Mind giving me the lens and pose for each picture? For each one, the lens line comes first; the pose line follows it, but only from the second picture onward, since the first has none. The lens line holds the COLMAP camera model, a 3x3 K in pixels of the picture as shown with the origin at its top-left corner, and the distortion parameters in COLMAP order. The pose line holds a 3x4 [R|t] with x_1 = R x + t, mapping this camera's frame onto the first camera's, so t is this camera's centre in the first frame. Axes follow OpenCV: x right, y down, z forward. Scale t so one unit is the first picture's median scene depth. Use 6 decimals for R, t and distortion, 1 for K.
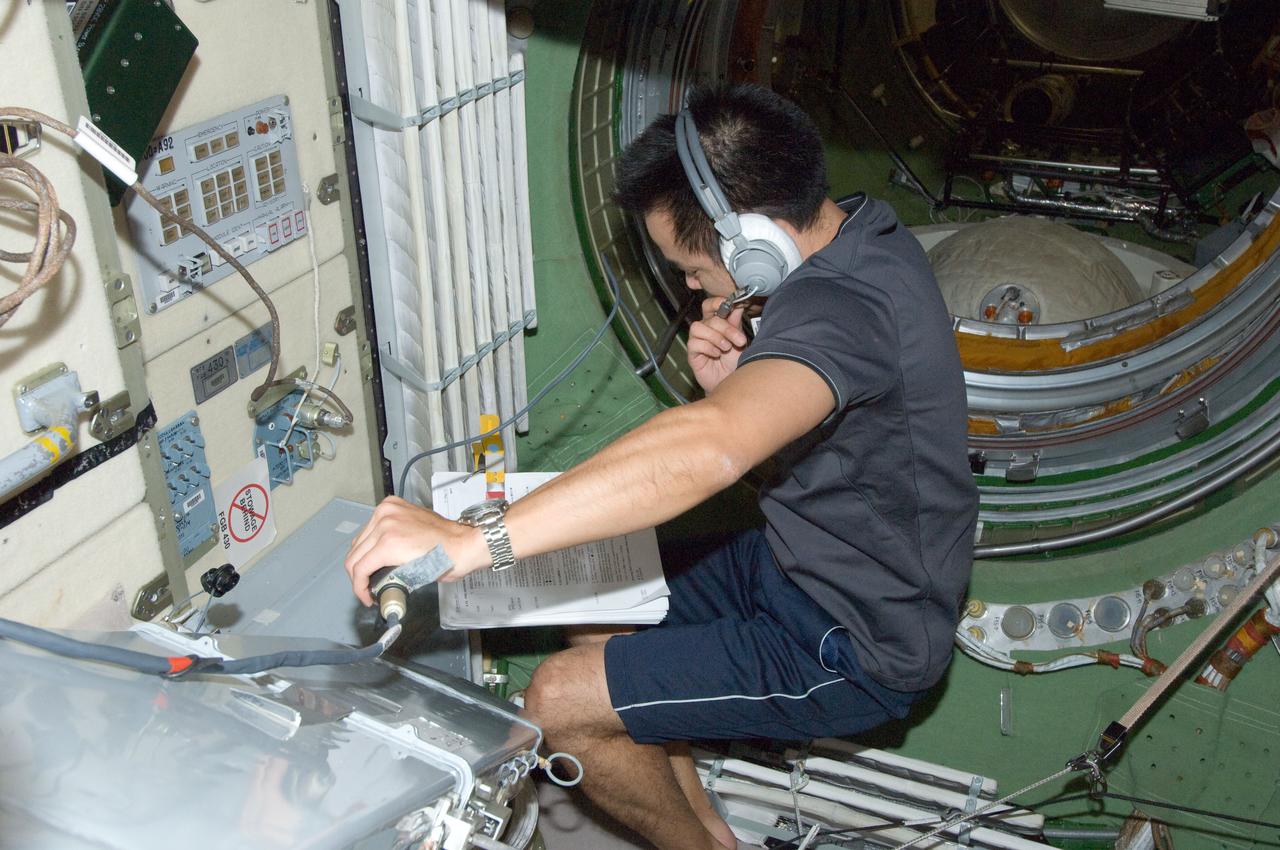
lens RADIAL K [[1219.5, 0, 640.0], [0, 1219.5, 425.0], [0, 0, 1]] dist [0.018108, -0.028007]
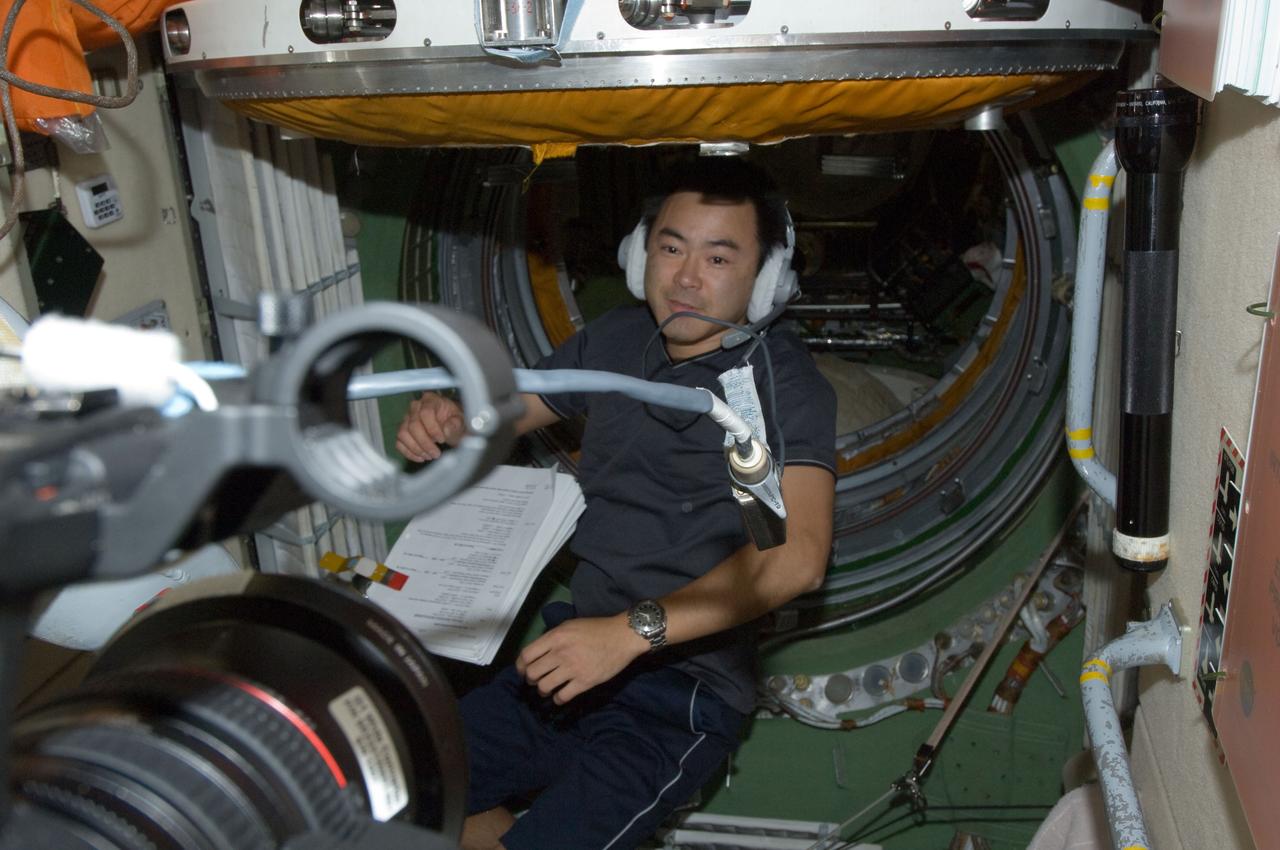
lens RADIAL K [[1219.9, 0, 640.0], [0, 1219.9, 425.0], [0, 0, 1]] dist [-0.010271, -0.017999]
pose [[0.980416, -0.111028, 0.162659, -0.032936], [0.133317, 0.982081, -0.133206, 0.045360], [-0.144954, 0.152283, 0.977649, -0.132689]]
